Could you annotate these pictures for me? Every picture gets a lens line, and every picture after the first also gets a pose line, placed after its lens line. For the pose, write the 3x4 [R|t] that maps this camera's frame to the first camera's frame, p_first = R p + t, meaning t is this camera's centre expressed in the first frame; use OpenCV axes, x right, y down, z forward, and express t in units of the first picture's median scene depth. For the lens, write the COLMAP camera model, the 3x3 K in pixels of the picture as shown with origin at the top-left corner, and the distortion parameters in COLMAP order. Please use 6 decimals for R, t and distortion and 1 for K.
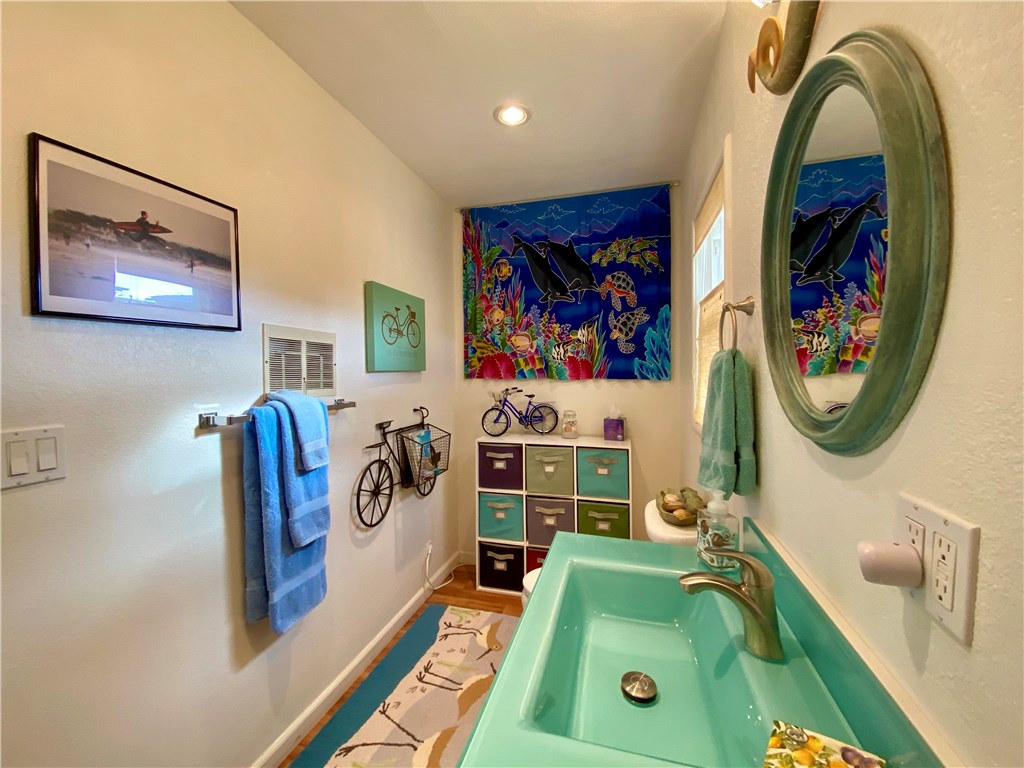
lens RADIAL K [[420.5, 0, 511.6], [0, 420.5, 381.4], [0, 0, 1]] dist [0.051535, -0.001361]
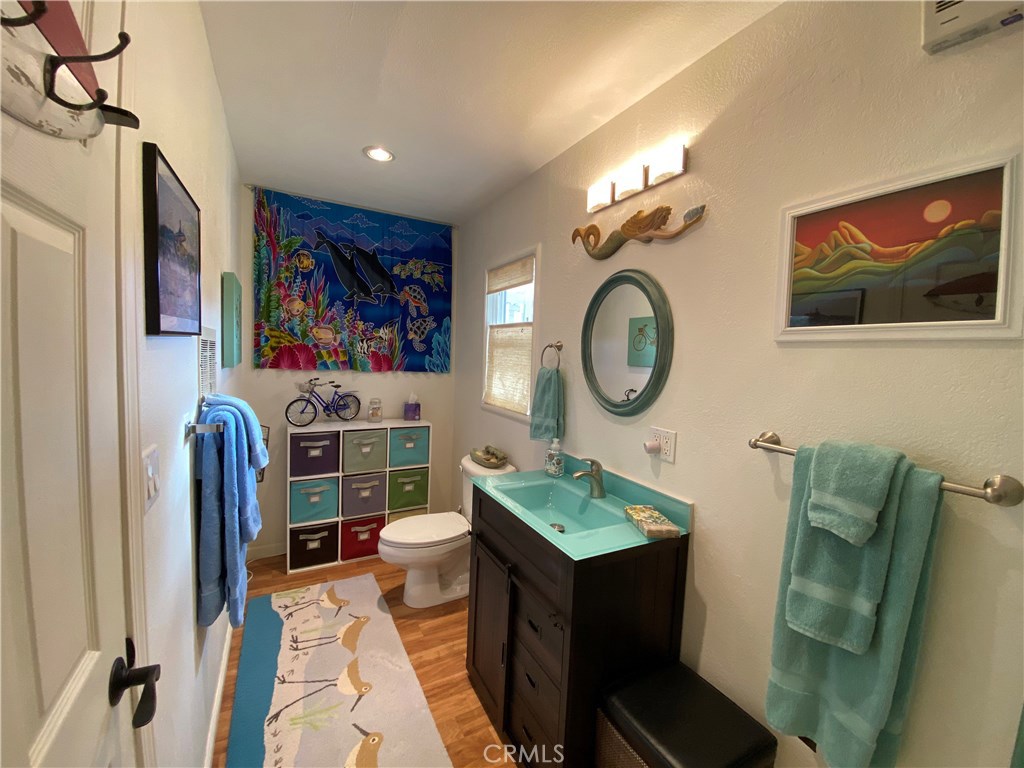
lens RADIAL K [[420.5, 0, 516.3], [0, 420.5, 385.0], [0, 0, 1]] dist [0.051535, -0.001361]
pose [[0.704182, -0.017196, 0.709811, -0.422556], [-0.027540, 0.998293, 0.051506, -0.039065], [-0.709485, -0.055818, 0.702506, -0.099666]]
